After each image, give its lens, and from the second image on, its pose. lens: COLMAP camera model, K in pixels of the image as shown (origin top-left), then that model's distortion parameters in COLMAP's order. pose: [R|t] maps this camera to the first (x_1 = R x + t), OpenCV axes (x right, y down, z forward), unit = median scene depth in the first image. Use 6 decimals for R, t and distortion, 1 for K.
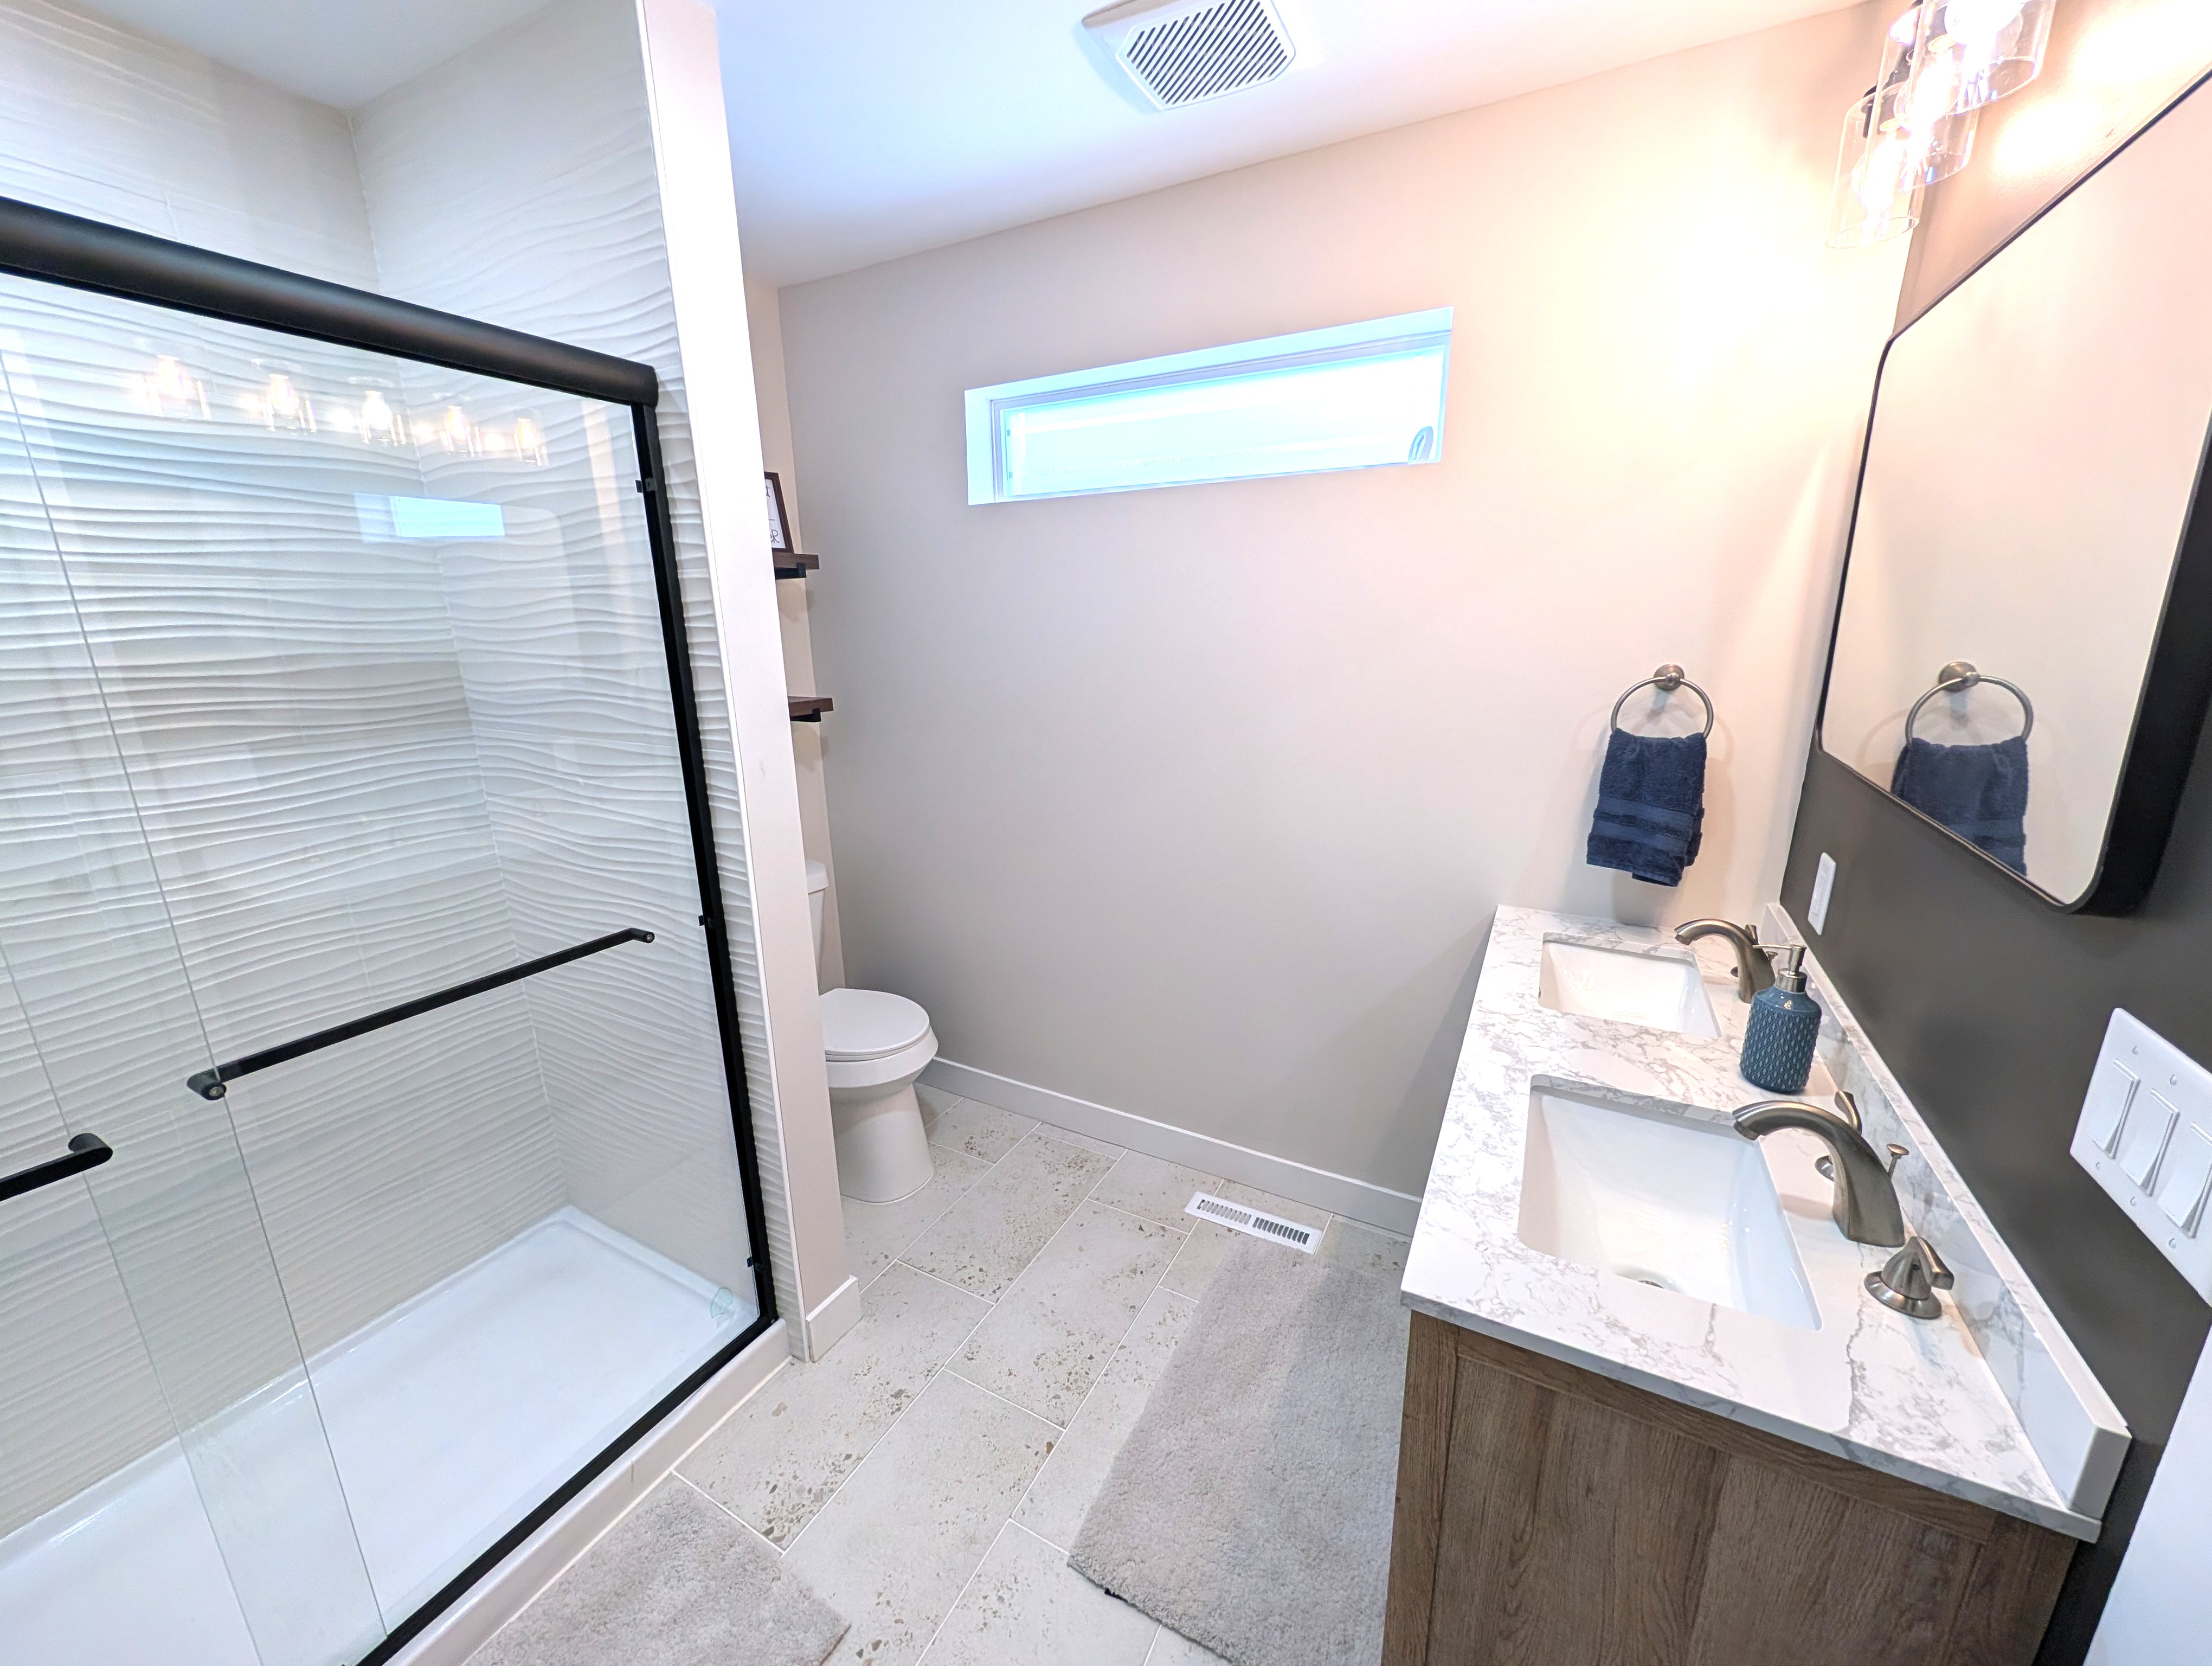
lens RADIAL K [[851.9, 0, 1106.0], [0, 851.9, 833.0], [0, 0, 1]] dist [-0.001941, -0.000185]
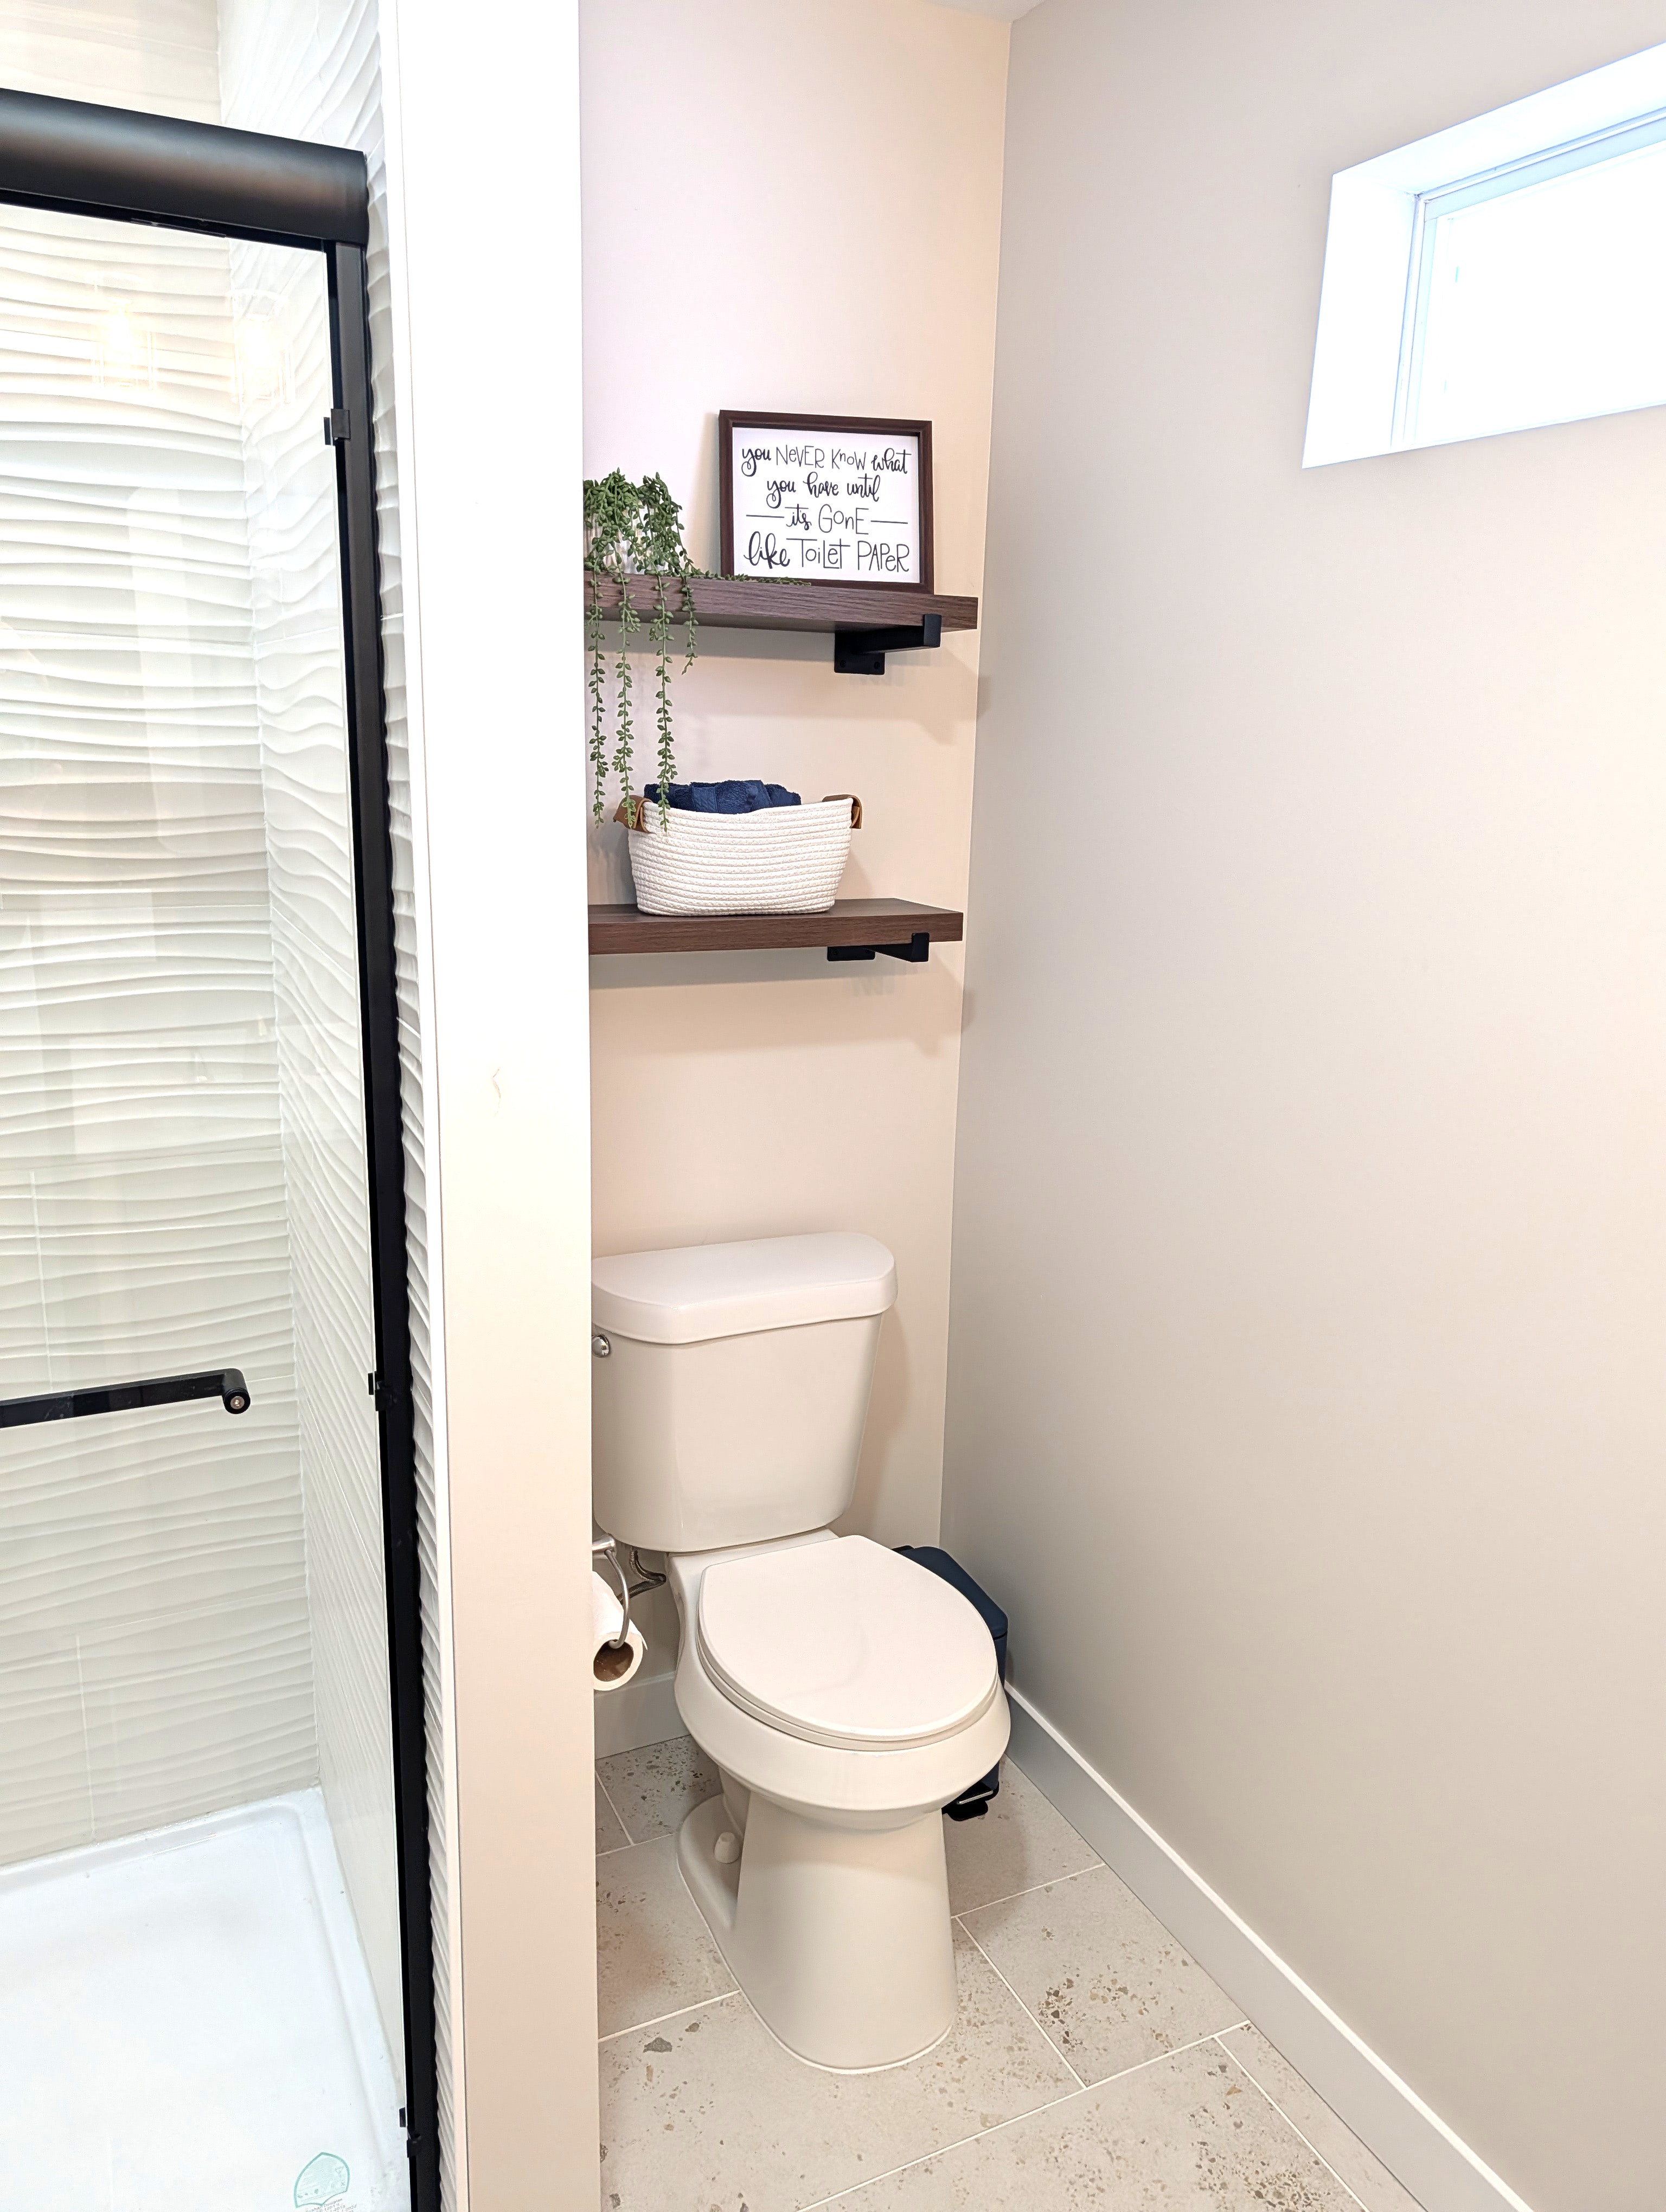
lens RADIAL K [[1592.7, 0, 833.0], [0, 1592.7, 1106.0], [0, 0, 1]] dist [0.008048, -0.002652]
pose [[0.817291, 0.171739, -0.550037, 0.169775], [-0.181730, 0.982660, 0.036789, -0.119484], [0.546818, 0.069891, 0.834329, 0.411849]]
